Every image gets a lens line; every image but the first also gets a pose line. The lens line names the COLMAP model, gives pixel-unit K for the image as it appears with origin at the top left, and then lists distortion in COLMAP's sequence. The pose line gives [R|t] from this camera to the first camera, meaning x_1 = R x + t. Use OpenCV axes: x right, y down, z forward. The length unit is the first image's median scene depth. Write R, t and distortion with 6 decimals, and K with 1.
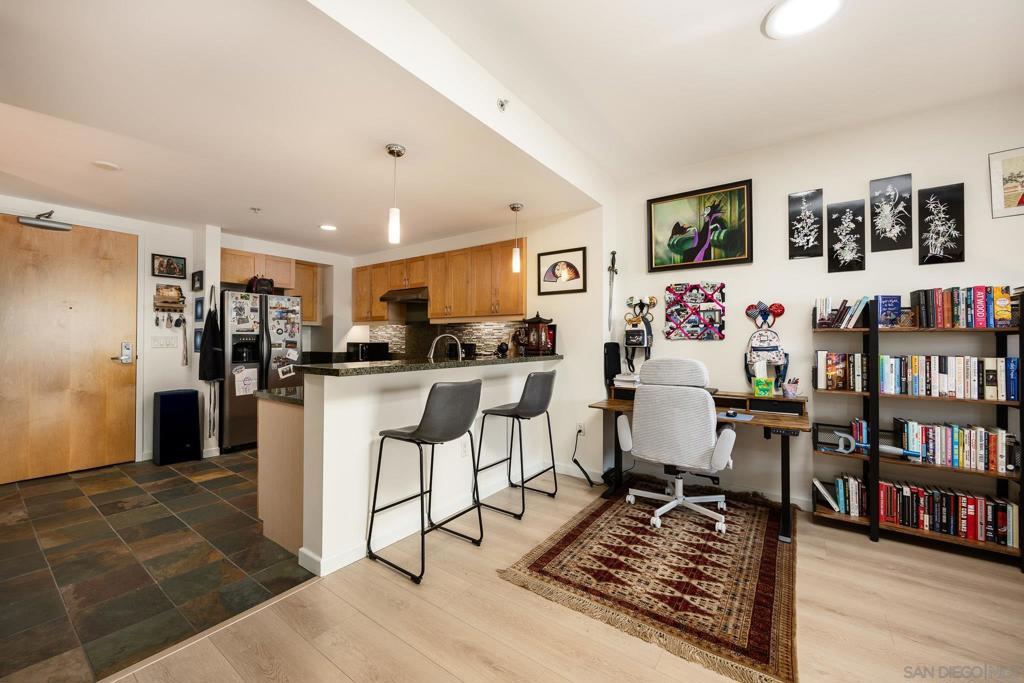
lens RADIAL K [[402.6, 0, 503.9], [0, 402.6, 336.8], [0, 0, 1]] dist [-0.001522, -0.000256]
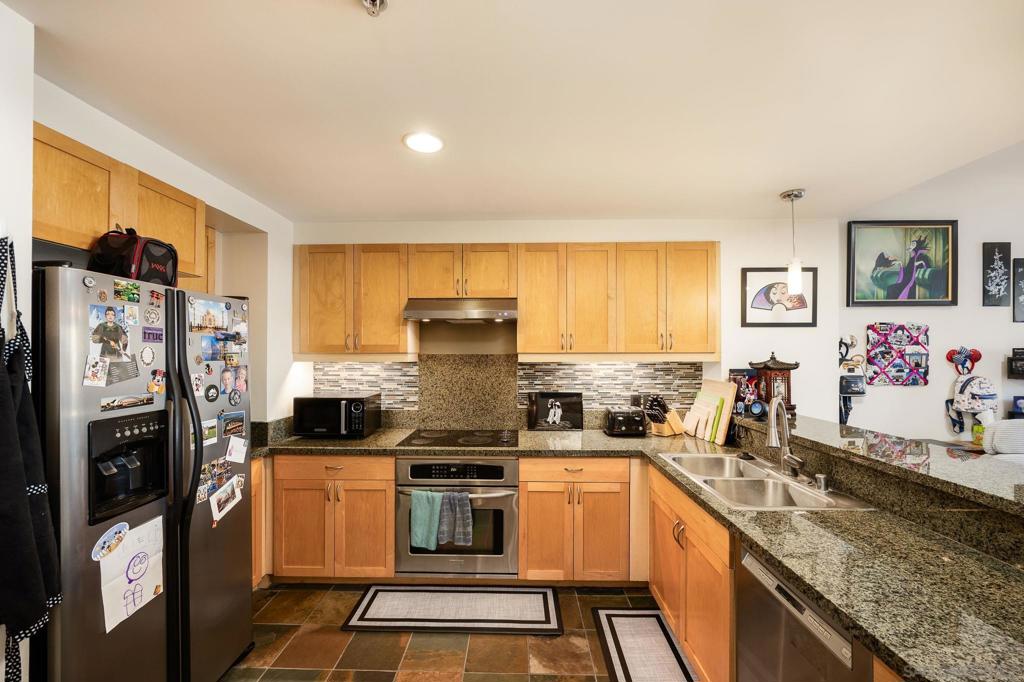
lens RADIAL K [[403.7, 0, 513.0], [0, 403.7, 351.4], [0, 0, 1]] dist [-0.000590, -0.000077]
pose [[0.815769, -0.002138, 0.578373, -0.610397], [-0.001036, 0.999986, 0.005158, -0.059335], [-0.578376, -0.004808, 0.815756, 0.613416]]
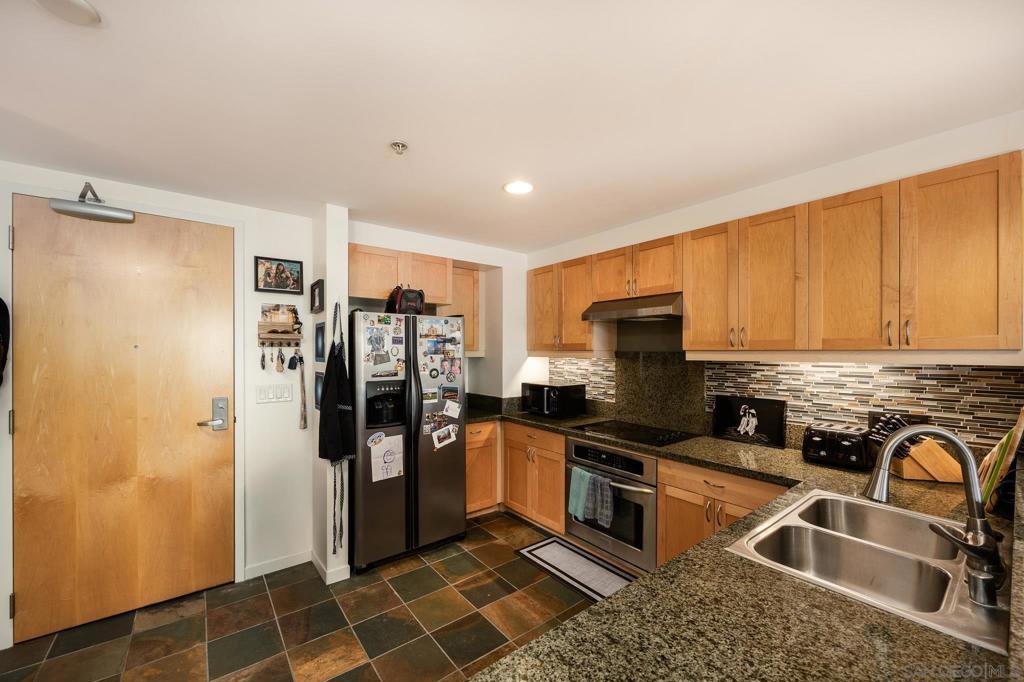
lens RADIAL K [[403.7, 0, 513.0], [0, 403.7, 351.4], [0, 0, 1]] dist [-0.000590, -0.000077]
pose [[0.963649, -0.002307, -0.267161, -0.304025], [0.004632, 0.999957, 0.008074, -0.057941], [0.267131, -0.009018, 0.963618, 0.480872]]
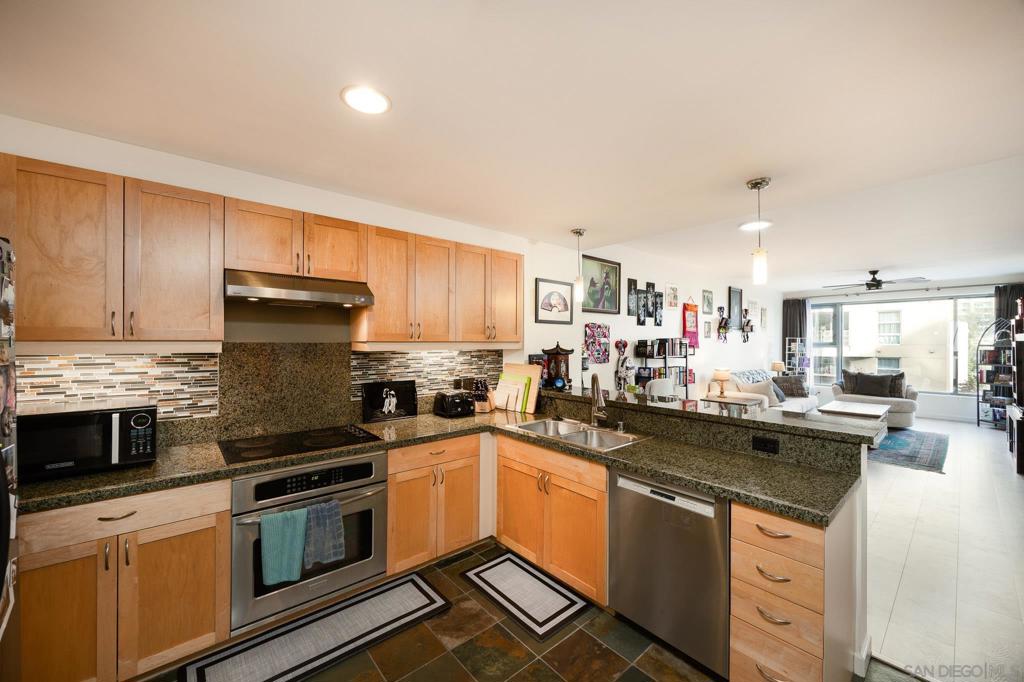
lens RADIAL K [[390.8, 0, 504.7], [0, 390.8, 342.4], [0, 0, 1]] dist [-0.001353, -0.000124]
pose [[0.234154, -0.003458, 0.972193, -0.759084], [-0.010623, 0.999925, 0.006115, -0.057904], [-0.972141, -0.011759, 0.234100, 0.803688]]
